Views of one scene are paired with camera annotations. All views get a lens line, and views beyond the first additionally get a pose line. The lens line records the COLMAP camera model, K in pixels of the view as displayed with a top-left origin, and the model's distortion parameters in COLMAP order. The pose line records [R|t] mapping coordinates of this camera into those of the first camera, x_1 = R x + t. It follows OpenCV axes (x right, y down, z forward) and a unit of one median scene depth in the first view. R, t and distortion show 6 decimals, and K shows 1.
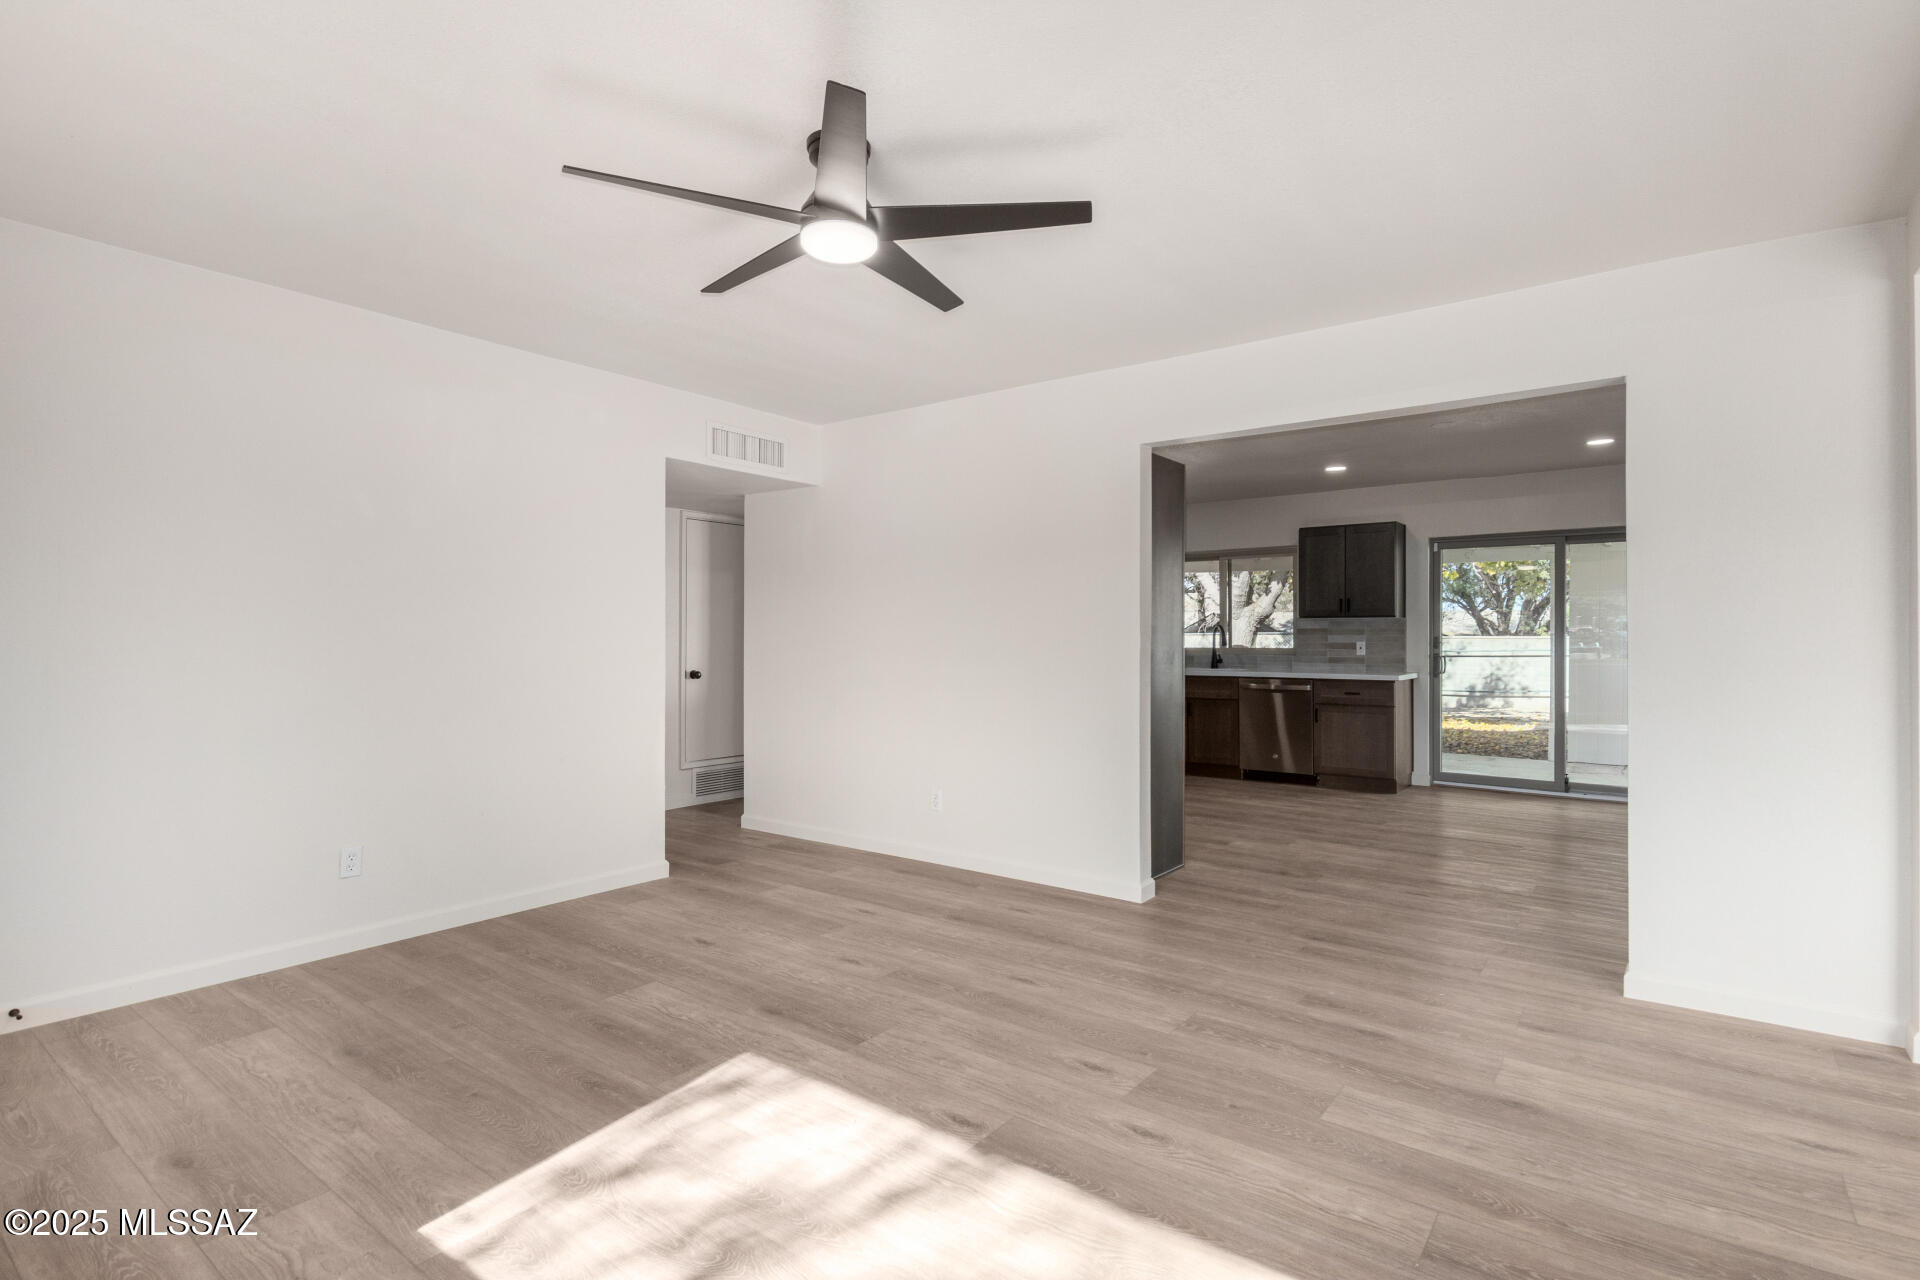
lens RADIAL K [[915.6, 0, 978.7], [0, 915.6, 632.6], [0, 0, 1]] dist [0.024882, -0.007781]
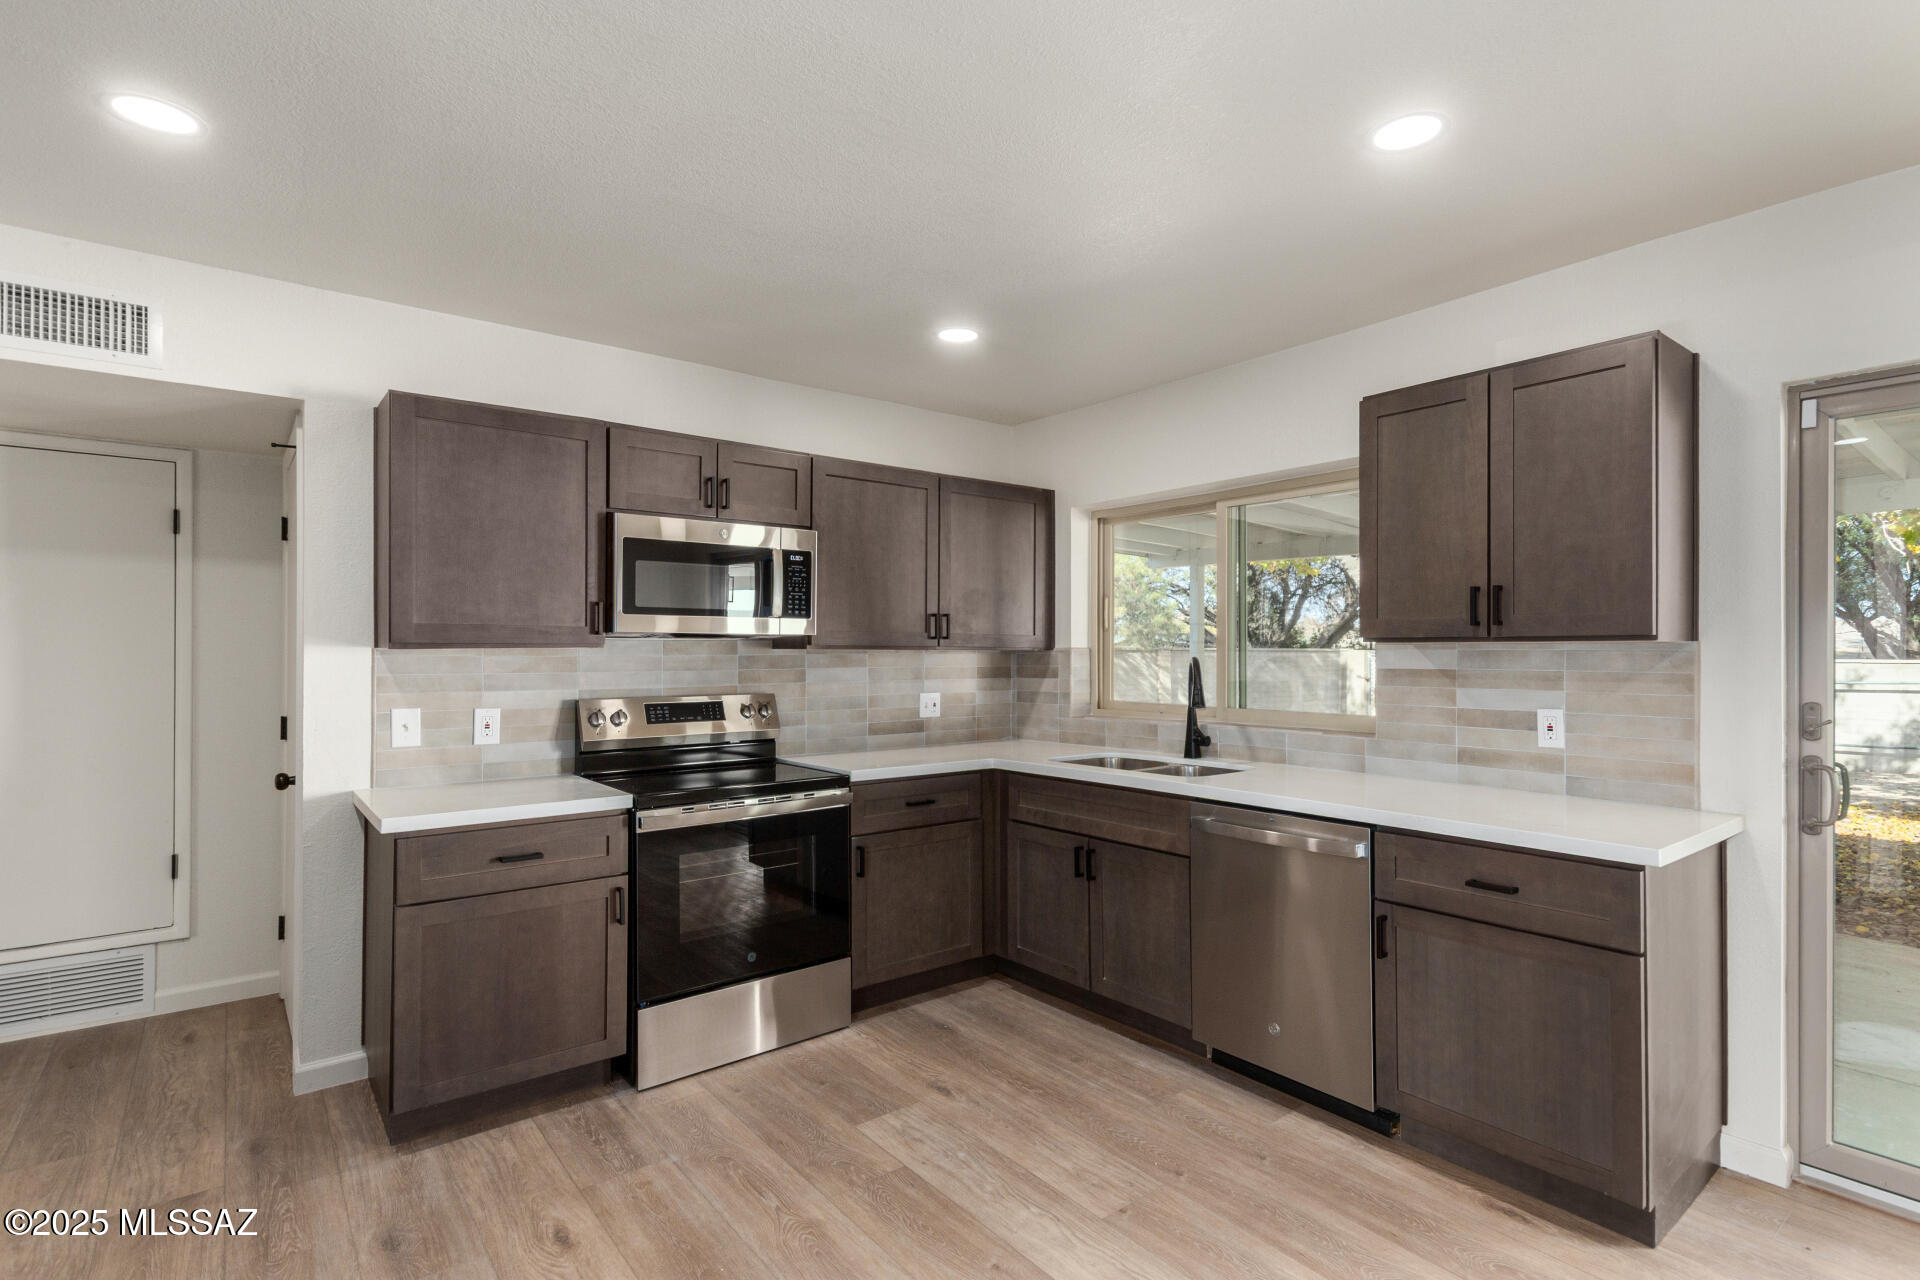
lens RADIAL K [[915.6, 0, 973.2], [0, 915.6, 648.6], [0, 0, 1]] dist [0.024882, -0.007781]
pose [[0.966669, -0.003450, -0.256006, 0.299076], [0.003330, 0.999994, -0.000904, -0.014139], [0.256008, 0.000021, 0.966675, 0.615437]]
